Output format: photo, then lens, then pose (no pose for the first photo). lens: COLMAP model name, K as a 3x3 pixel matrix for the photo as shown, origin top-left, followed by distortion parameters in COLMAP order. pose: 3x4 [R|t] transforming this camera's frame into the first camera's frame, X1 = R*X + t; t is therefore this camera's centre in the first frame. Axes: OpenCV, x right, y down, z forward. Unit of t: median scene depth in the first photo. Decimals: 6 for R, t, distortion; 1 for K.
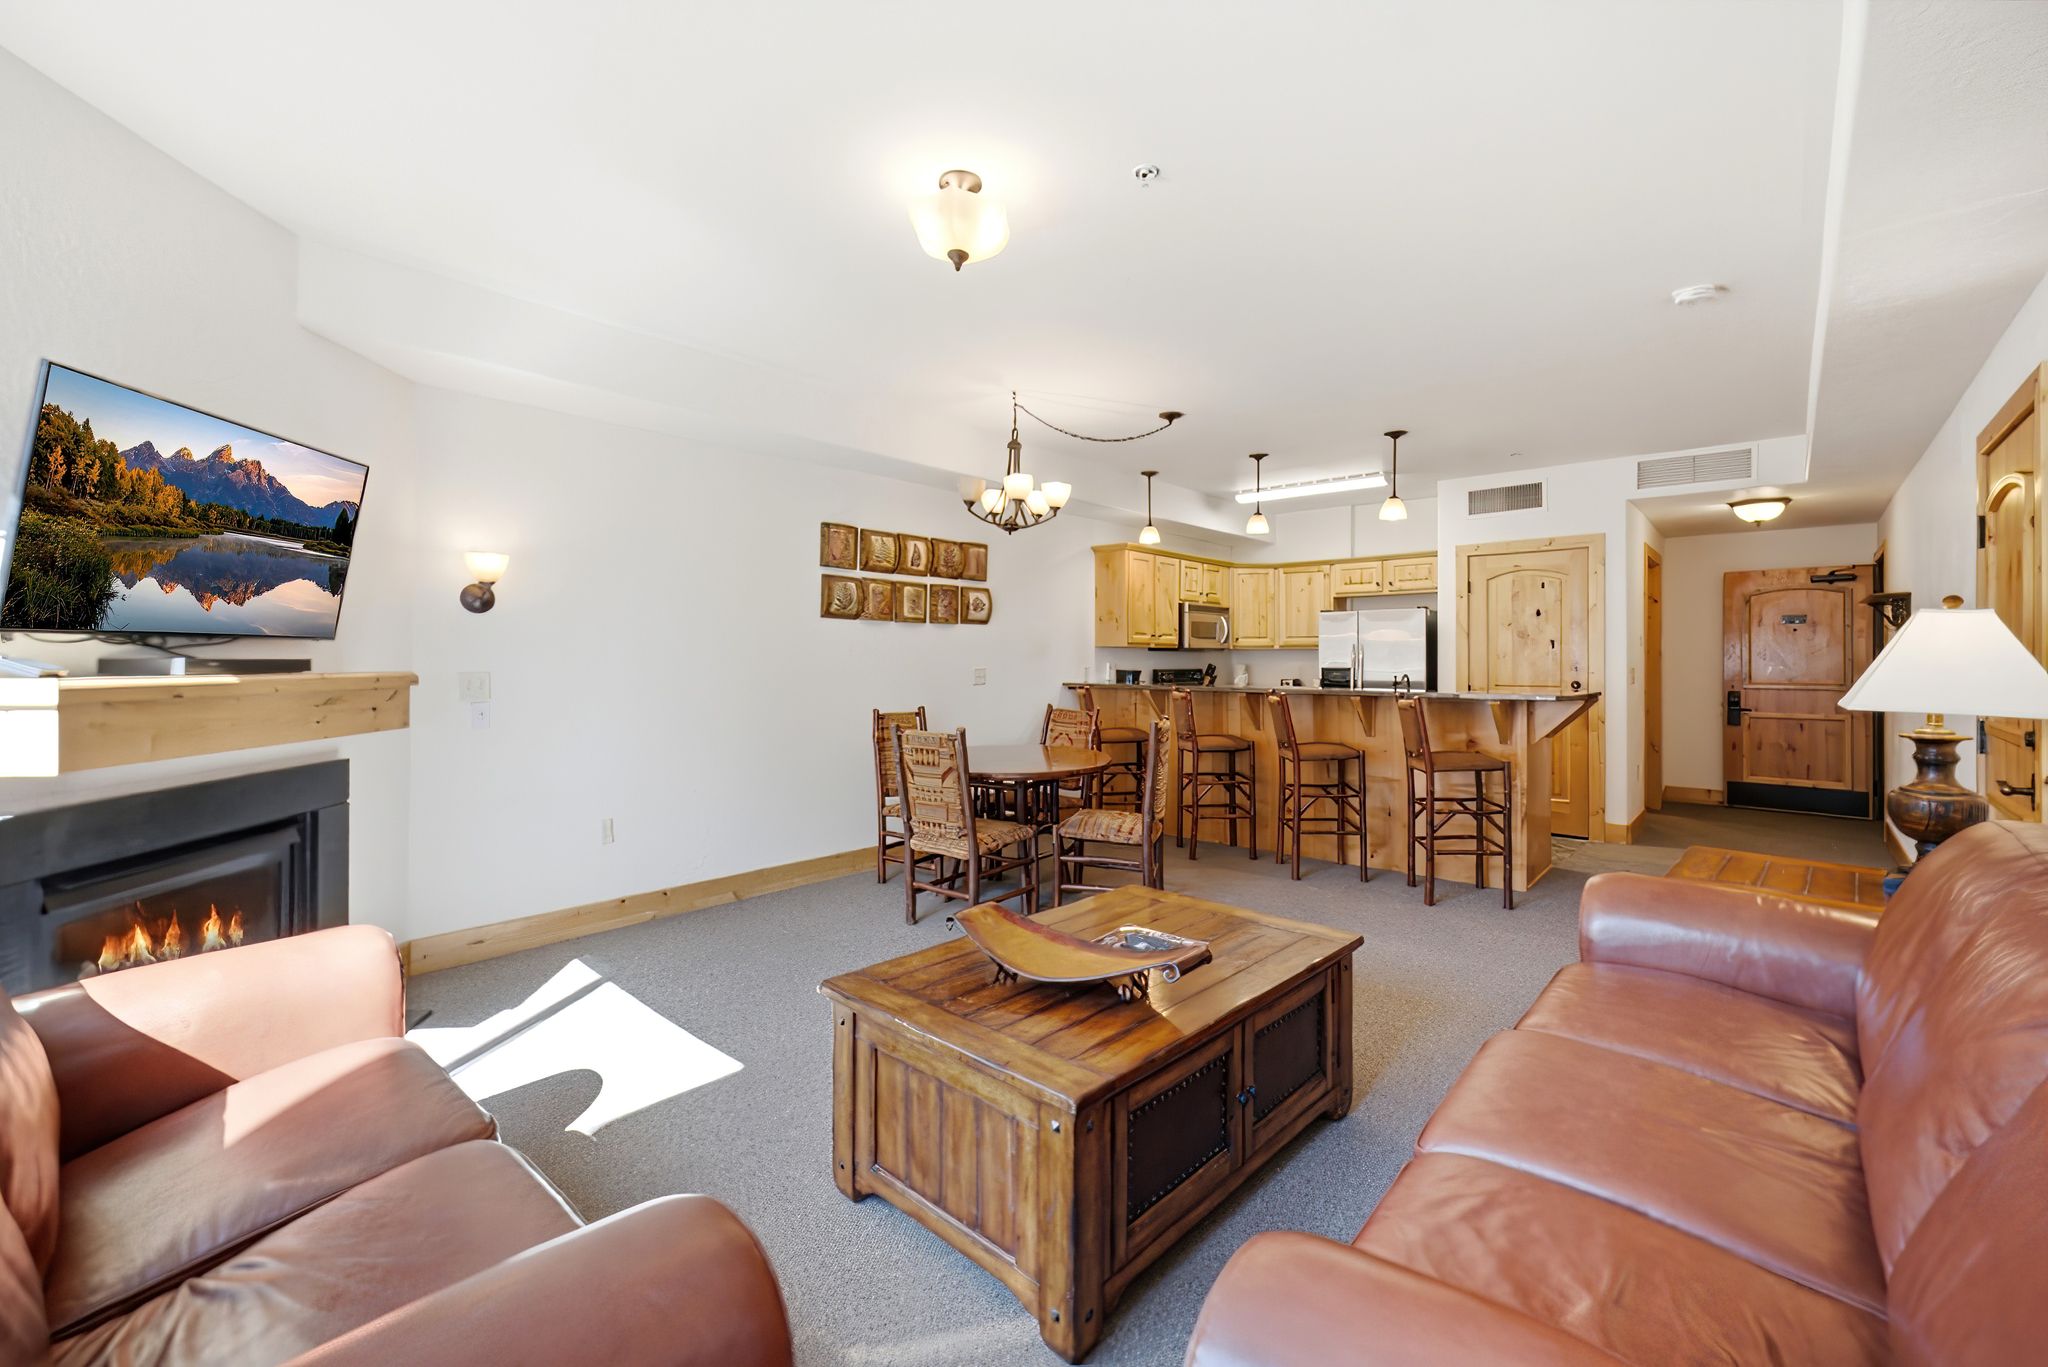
lens RADIAL K [[846.2, 0, 1021.7], [0, 846.2, 663.6], [0, 0, 1]] dist [0.000592, 0.000881]
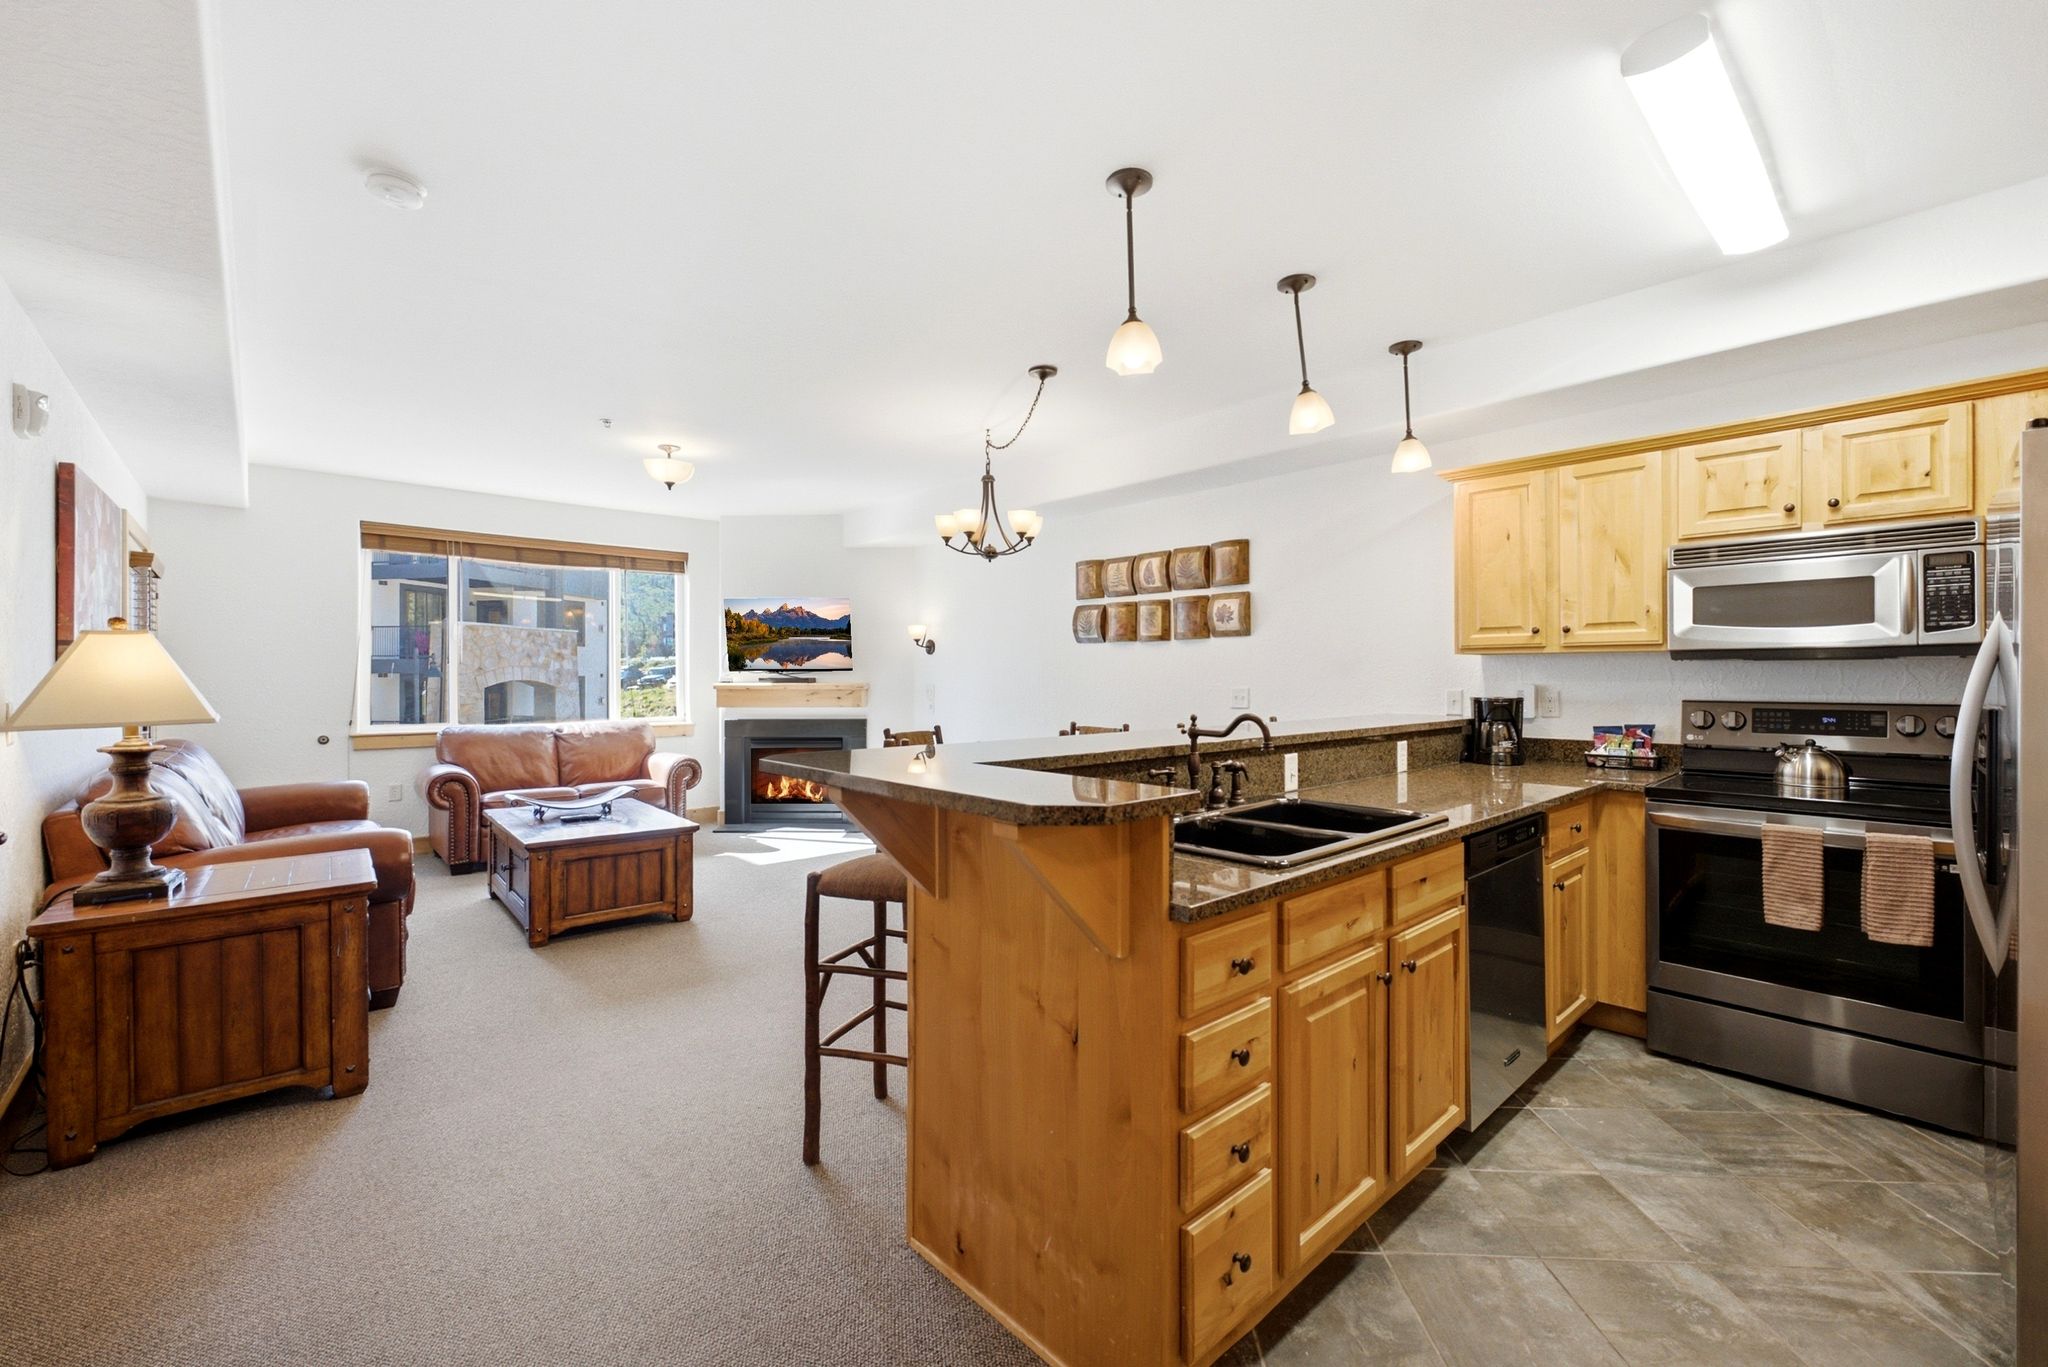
lens RADIAL K [[846.2, 0, 1022.6], [0, 846.2, 675.8], [0, 0, 1]] dist [0.000592, 0.000881]
pose [[-0.110027, -0.003250, -0.993923, 0.688495], [-0.005768, 0.999980, -0.002631, -0.003377], [0.993912, 0.005443, -0.110043, 0.755546]]
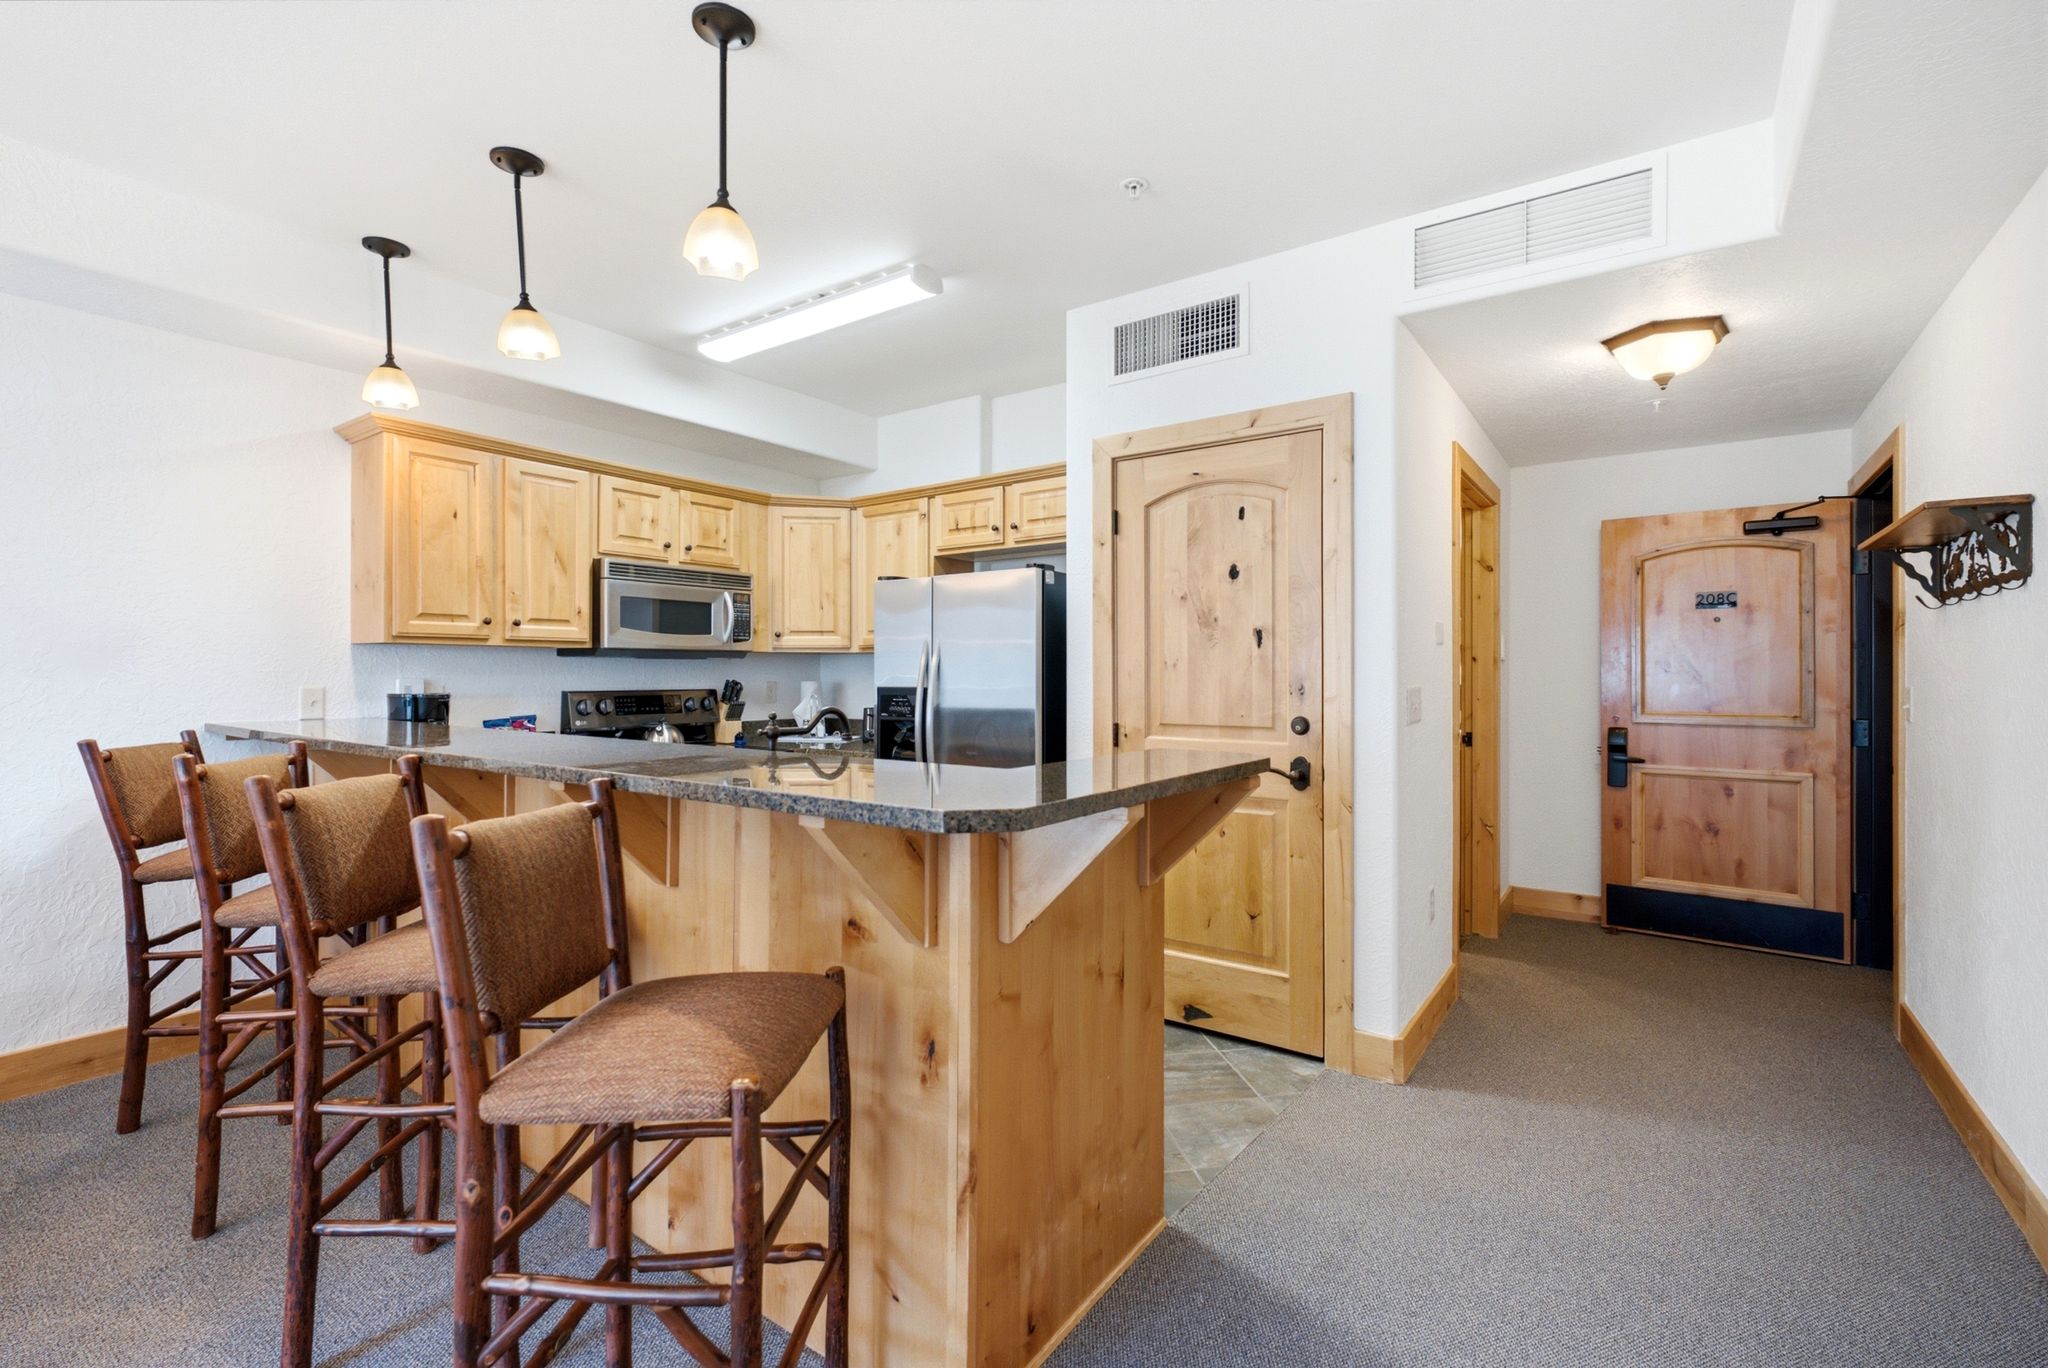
lens RADIAL K [[902.7, 0, 1016.3], [0, 902.7, 680.8], [0, 0, 1]] dist [0.002152, 0.000414]
pose [[0.994345, -0.001614, 0.106185, 0.396627], [0.001261, 0.999993, 0.003392, -0.001230], [-0.106190, -0.003239, 0.994341, 0.464778]]
